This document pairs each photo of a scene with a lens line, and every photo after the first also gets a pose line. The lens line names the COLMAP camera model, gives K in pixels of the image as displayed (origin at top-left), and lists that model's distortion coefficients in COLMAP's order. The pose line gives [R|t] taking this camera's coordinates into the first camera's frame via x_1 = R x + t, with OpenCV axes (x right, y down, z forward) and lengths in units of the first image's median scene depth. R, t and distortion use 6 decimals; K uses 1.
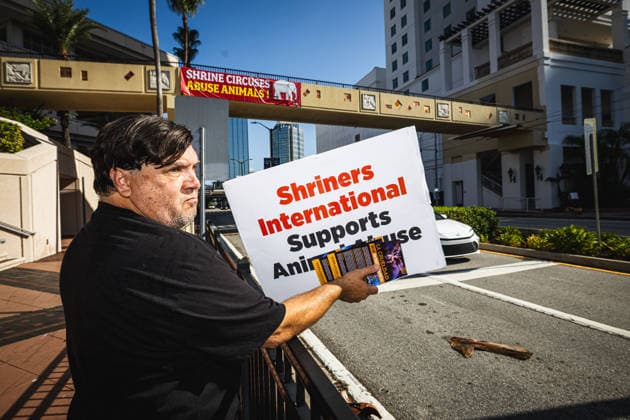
lens RADIAL K [[373.1, 0, 315.4], [0, 373.1, 198.8], [0, 0, 1]] dist [-0.004133, -0.000666]
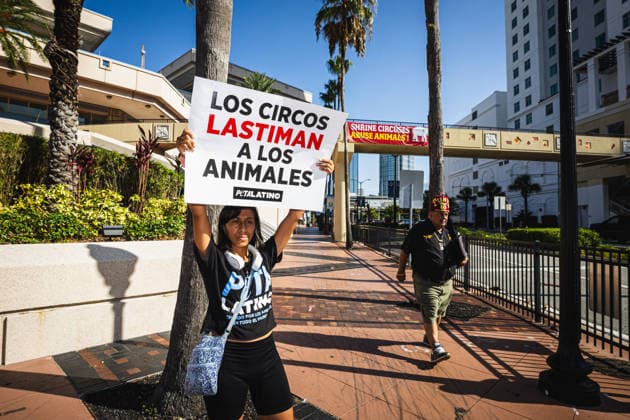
lens RADIAL K [[373.1, 0, 315.4], [0, 373.1, 198.8], [0, 0, 1]] dist [-0.004133, -0.000666]
pose [[0.959237, 0.019850, -0.281906, -0.061341], [-0.032497, 0.998661, -0.040257, -0.000565], [0.280729, 0.047777, 0.958597, -0.329864]]
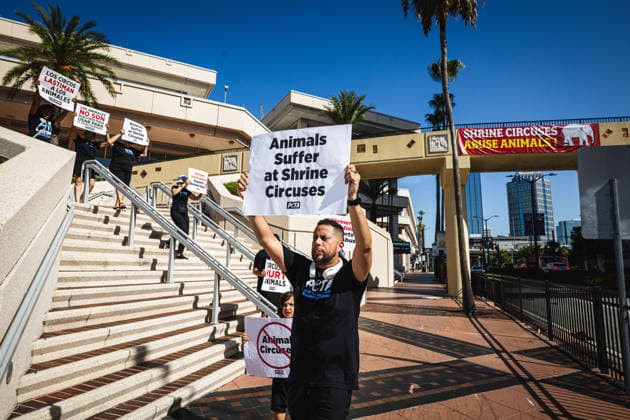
lens RADIAL K [[371.7, 0, 314.4], [0, 371.7, 203.5], [0, 0, 1]] dist [-0.001647, -0.000185]
pose [[0.825714, -0.056560, -0.561246, -0.106816], [-0.024881, 0.990340, -0.136409, 0.000439], [0.563540, 0.126599, 0.816330, -0.027301]]
